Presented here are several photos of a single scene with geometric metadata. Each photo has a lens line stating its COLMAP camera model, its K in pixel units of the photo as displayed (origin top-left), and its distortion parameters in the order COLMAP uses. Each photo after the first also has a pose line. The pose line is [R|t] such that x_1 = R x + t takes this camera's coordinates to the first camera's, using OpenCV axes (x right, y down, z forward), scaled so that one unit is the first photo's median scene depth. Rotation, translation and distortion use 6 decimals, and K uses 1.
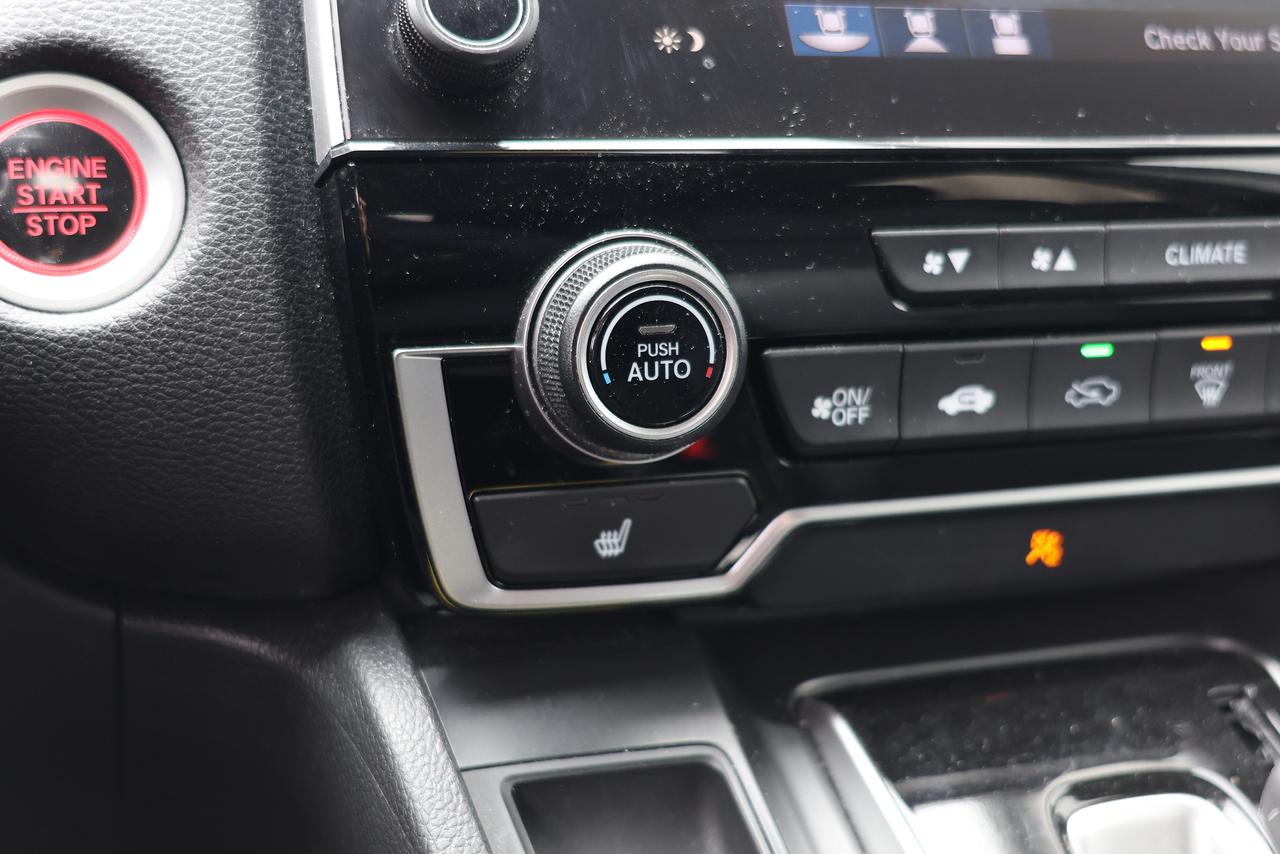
lens RADIAL K [[1650.3, 0, 636.7], [0, 1650.3, 439.0], [0, 0, 1]] dist [-0.009221, 0.000000]
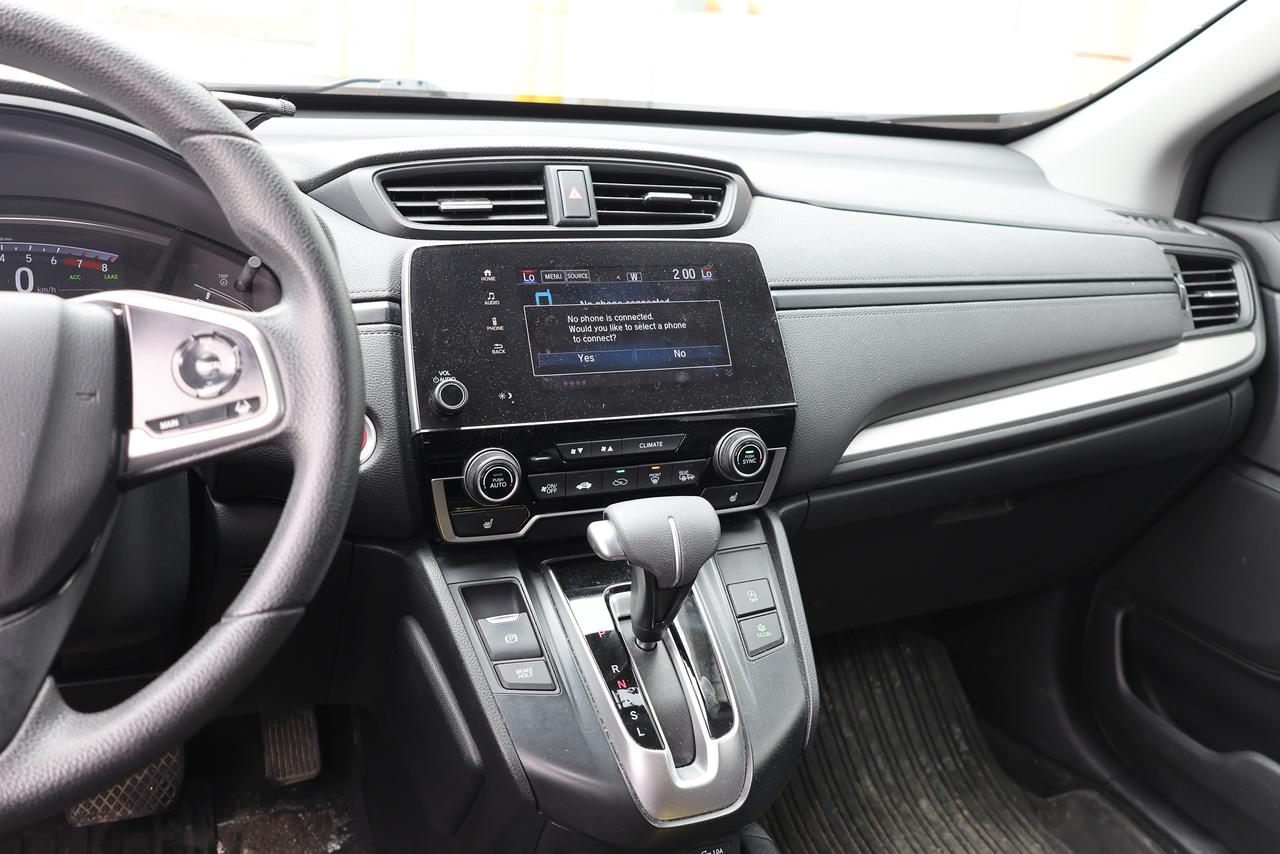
lens RADIAL K [[1134.5, 0, 639.1], [0, 1134.5, 422.2], [0, 0, 1]] dist [0.009569, -0.016045]
pose [[0.996493, 0.004773, 0.083543, 0.116331], [-0.007791, 0.999327, 0.035842, -0.278314], [-0.083316, -0.036367, 0.995859, -1.676155]]
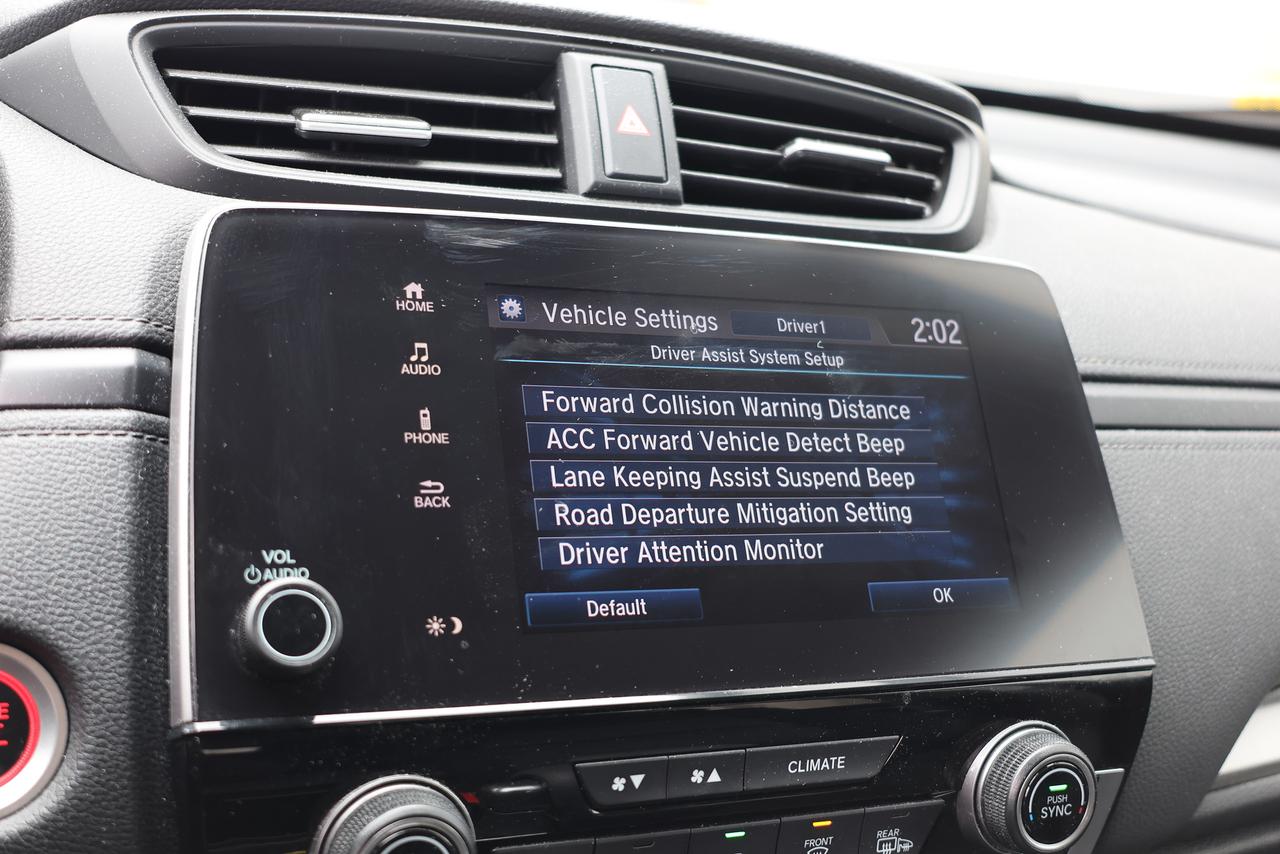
lens RADIAL K [[1513.0, 0, 633.4], [0, 1513.0, 424.8], [0, 0, 1]] dist [-0.007869, 0.000000]
pose [[0.989704, 0.064657, 0.127696, 0.009658], [-0.057017, 0.996408, -0.062607, -0.340812], [-0.131286, 0.054682, 0.989835, -0.292513]]
